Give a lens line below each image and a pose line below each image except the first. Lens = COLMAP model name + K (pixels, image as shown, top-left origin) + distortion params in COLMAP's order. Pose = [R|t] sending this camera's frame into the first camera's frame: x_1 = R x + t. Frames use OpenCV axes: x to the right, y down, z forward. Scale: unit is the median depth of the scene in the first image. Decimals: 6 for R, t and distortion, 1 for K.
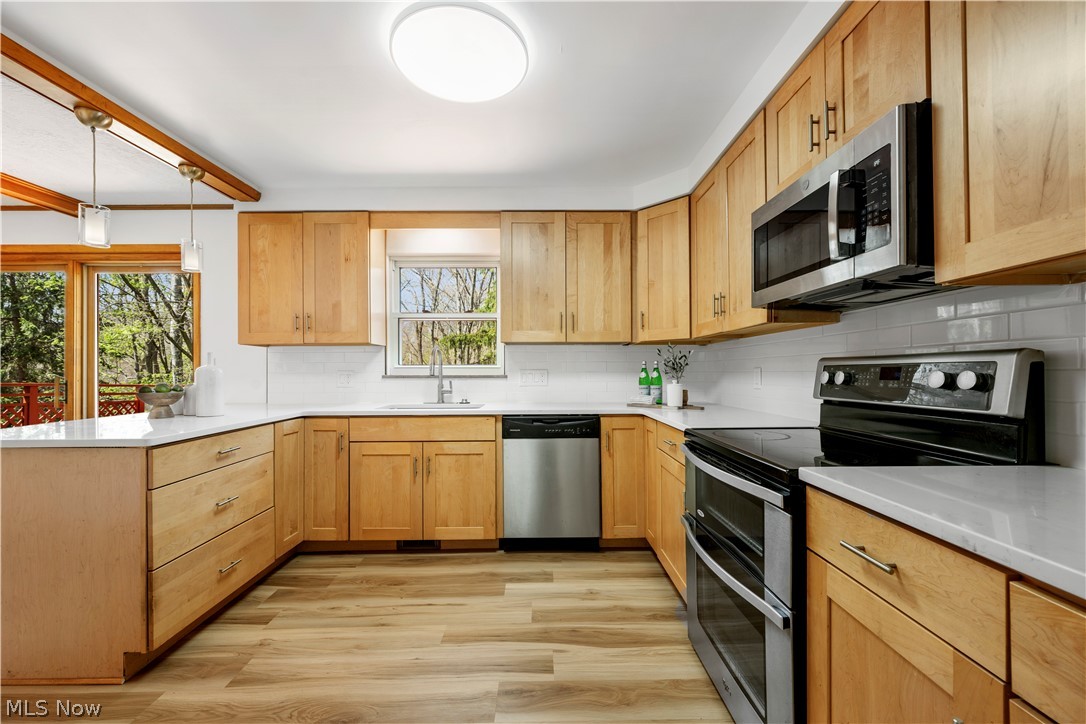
lens RADIAL K [[433.7, 0, 534.8], [0, 433.7, 368.7], [0, 0, 1]] dist [-0.000612, 0.000471]
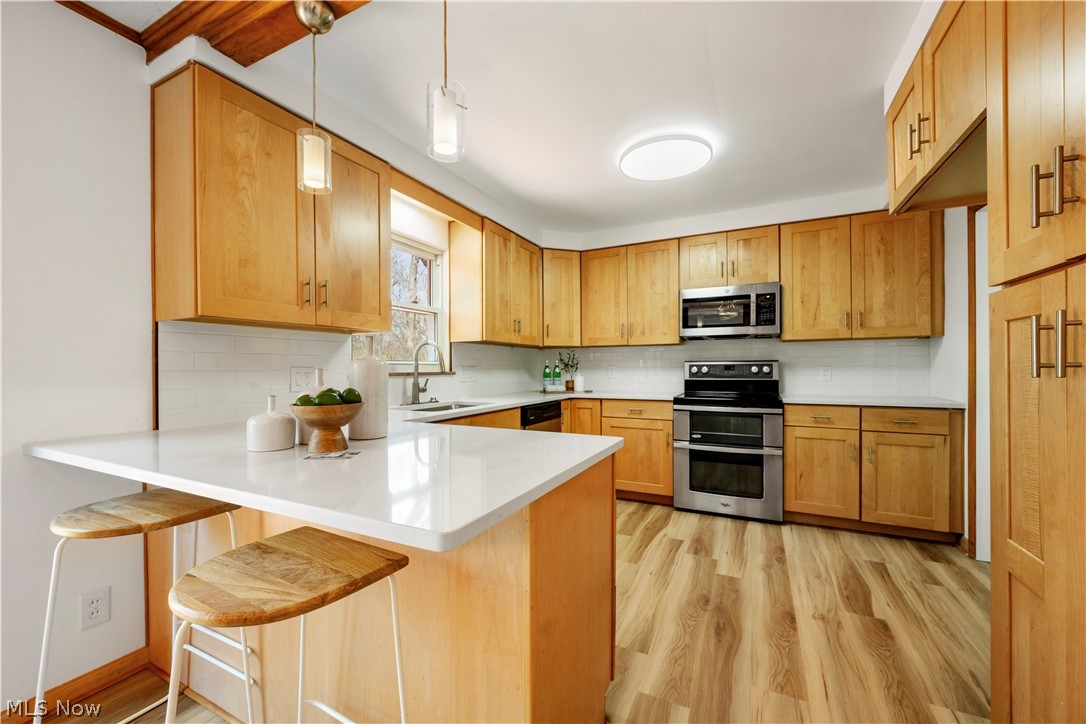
lens RADIAL K [[433.7, 0, 542.2], [0, 433.7, 368.5], [0, 0, 1]] dist [-0.000612, 0.000471]
pose [[0.449817, -0.000141, 0.893121, -0.974920], [0.000059, 1.000000, 0.000128, 0.008221], [-0.893121, -0.000005, 0.449817, 0.402240]]
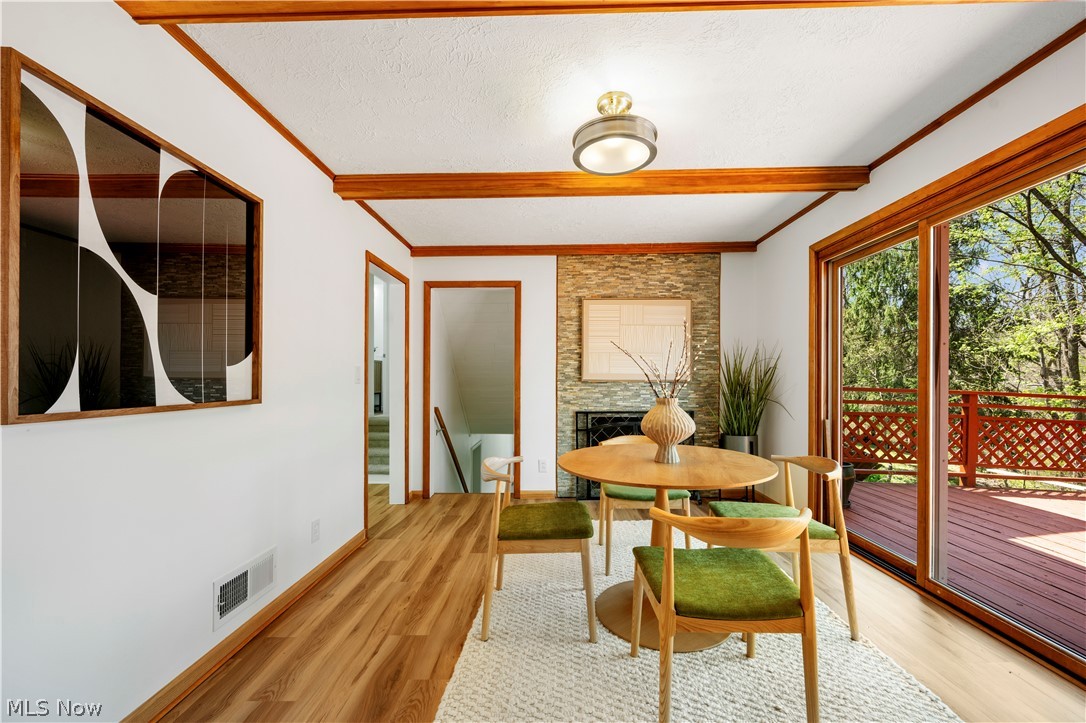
lens RADIAL K [[433.7, 0, 542.7], [0, 433.7, 371.8], [0, 0, 1]] dist [-0.000612, 0.000471]
pose [[-0.017381, -0.013888, -0.999752, -0.712622], [0.005672, 0.999886, -0.013988, 0.010237], [0.999833, -0.005913, -0.017300, 0.460593]]
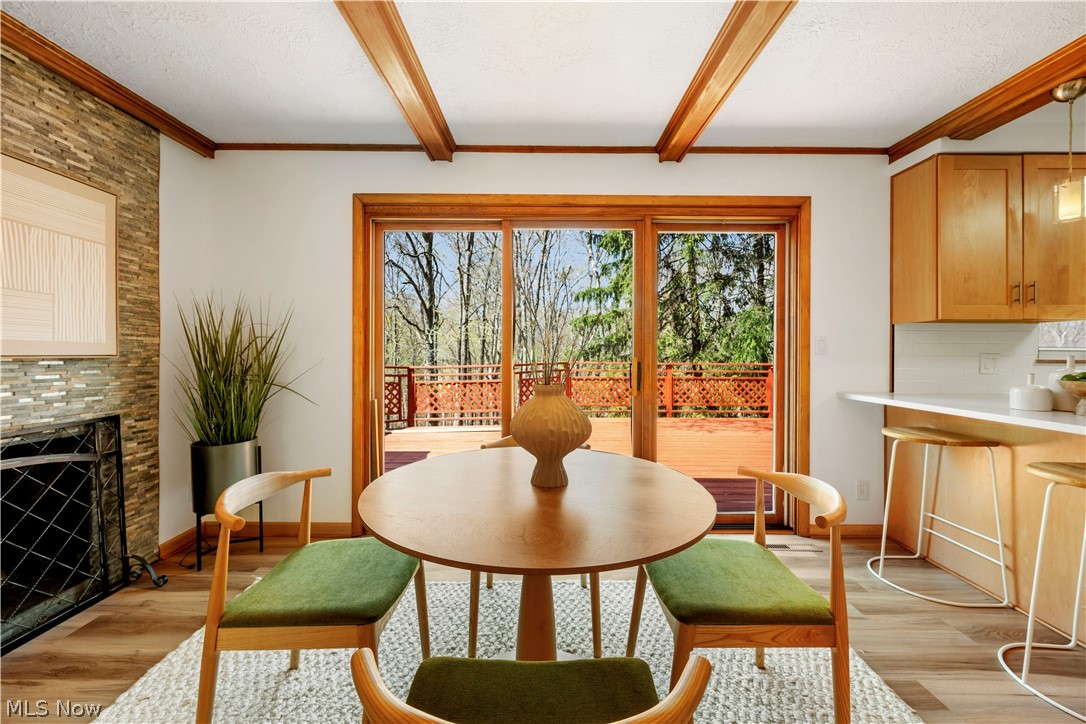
lens RADIAL K [[433.7, 0, 540.2], [0, 433.7, 355.4], [0, 0, 1]] dist [-0.000612, 0.000471]
pose [[0.999972, 0.007432, 0.001172, -1.437307], [-0.007442, 0.999931, 0.009111, 0.008236], [-0.001104, -0.009119, 0.999958, 0.203191]]
